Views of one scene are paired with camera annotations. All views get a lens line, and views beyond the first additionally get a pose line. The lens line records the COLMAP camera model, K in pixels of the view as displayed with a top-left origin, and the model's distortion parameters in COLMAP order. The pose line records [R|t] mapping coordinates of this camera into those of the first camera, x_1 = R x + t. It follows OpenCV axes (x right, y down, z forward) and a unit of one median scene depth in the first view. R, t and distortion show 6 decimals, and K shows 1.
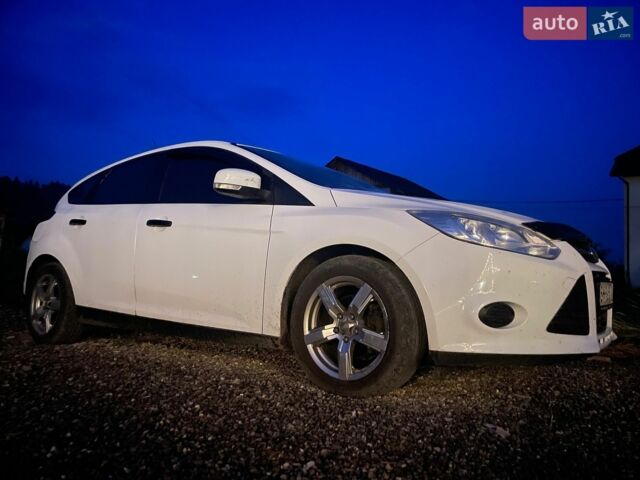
lens RADIAL K [[484.1, 0, 320.0], [0, 484.1, 240.0], [0, 0, 1]] dist [0.093415, -0.125955]
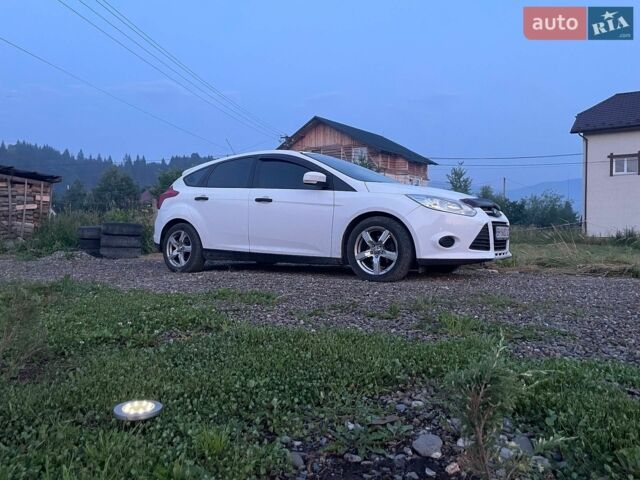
lens RADIAL K [[479.9, 0, 313.9], [0, 479.9, 239.2], [0, 0, 1]] dist [0.121050, -0.169279]
pose [[0.999149, -0.022897, 0.034312, -0.278527], [0.019855, 0.996051, 0.086534, -0.054145], [-0.036158, -0.085779, 0.995658, -1.024003]]
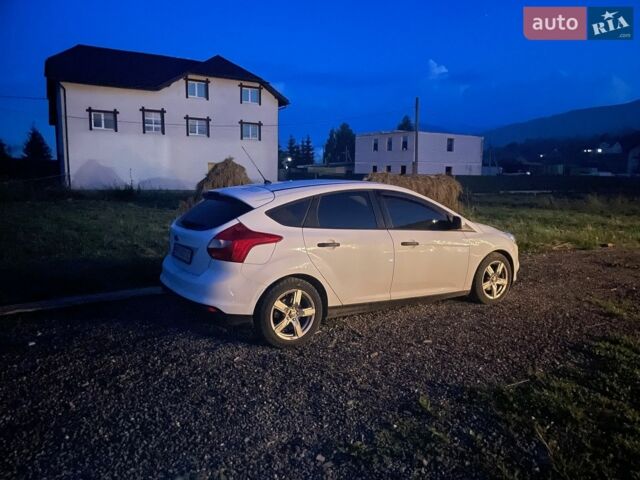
lens RADIAL K [[484.1, 0, 320.0], [0, 484.1, 240.0], [0, 0, 1]] dist [0.093415, -0.125955]
pose [[0.370320, -0.146611, 0.917261, -2.641449], [-0.069872, 0.980272, 0.184891, -0.447337], [-0.926273, -0.132559, 0.352770, 0.931145]]
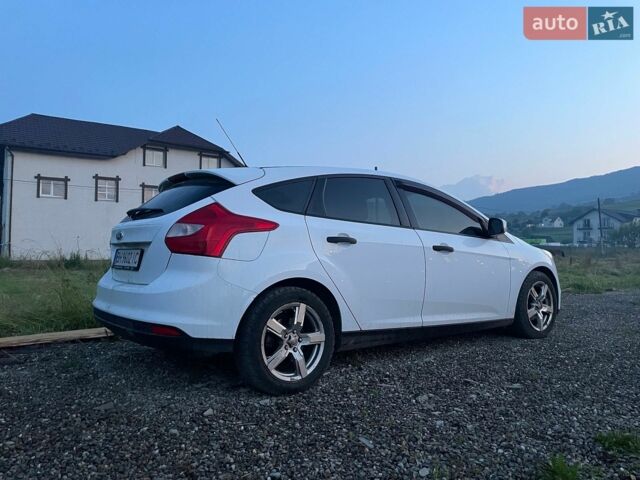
lens RADIAL K [[488.0, 0, 315.2], [0, 488.0, 225.8], [0, 0, 1]] dist [0.033126, -0.003713]
pose [[0.295953, 0.023239, 0.954920, -2.168276], [-0.062267, 0.998047, -0.004991, -0.088861], [-0.953171, -0.057983, 0.296822, 1.258059]]
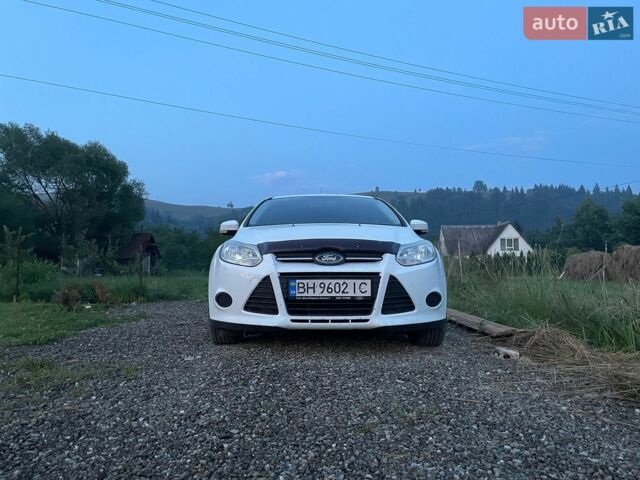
lens RADIAL K [[484.1, 0, 320.0], [0, 484.1, 240.0], [0, 0, 1]] dist [0.093415, -0.125955]
pose [[0.599904, -0.080620, -0.796000, 1.737420], [0.081641, 0.995885, -0.039336, 0.029006], [0.795896, -0.041388, 0.604017, 0.185775]]
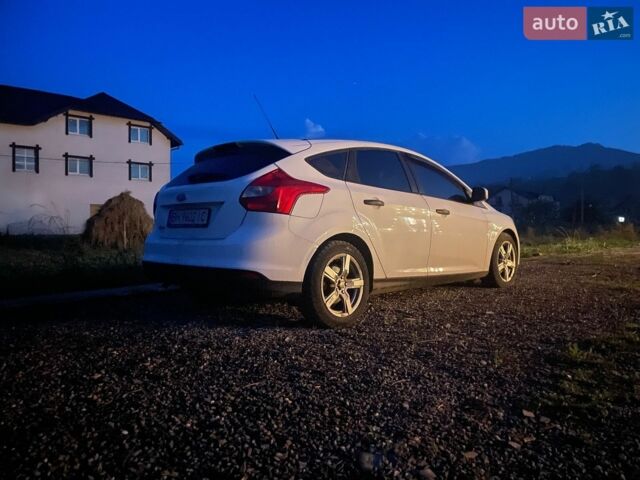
lens RADIAL K [[484.1, 0, 320.0], [0, 484.1, 240.0], [0, 0, 1]] dist [0.093415, -0.125955]
pose [[0.139566, -0.052143, 0.988839, -2.484790], [-0.067122, 0.995818, 0.061985, -0.022090], [-0.987935, -0.075024, 0.135483, 1.551933]]
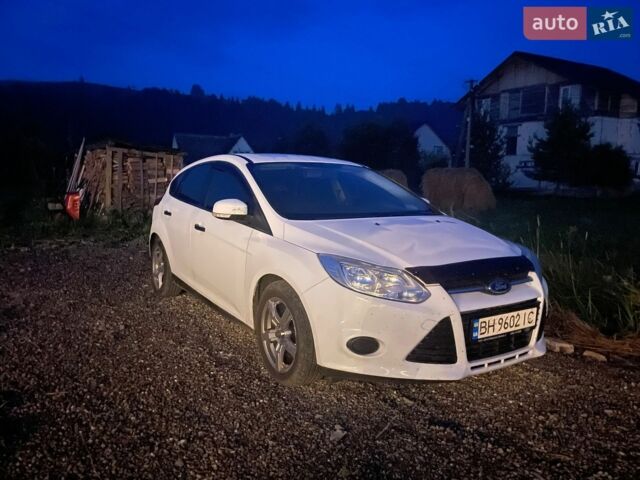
lens RADIAL K [[484.1, 0, 320.0], [0, 484.1, 240.0], [0, 0, 1]] dist [0.093415, -0.125955]
pose [[0.933867, 0.033607, -0.356039, 0.612069], [0.034876, 0.982271, 0.184195, -0.316267], [0.355917, -0.184431, 0.916138, -0.152618]]
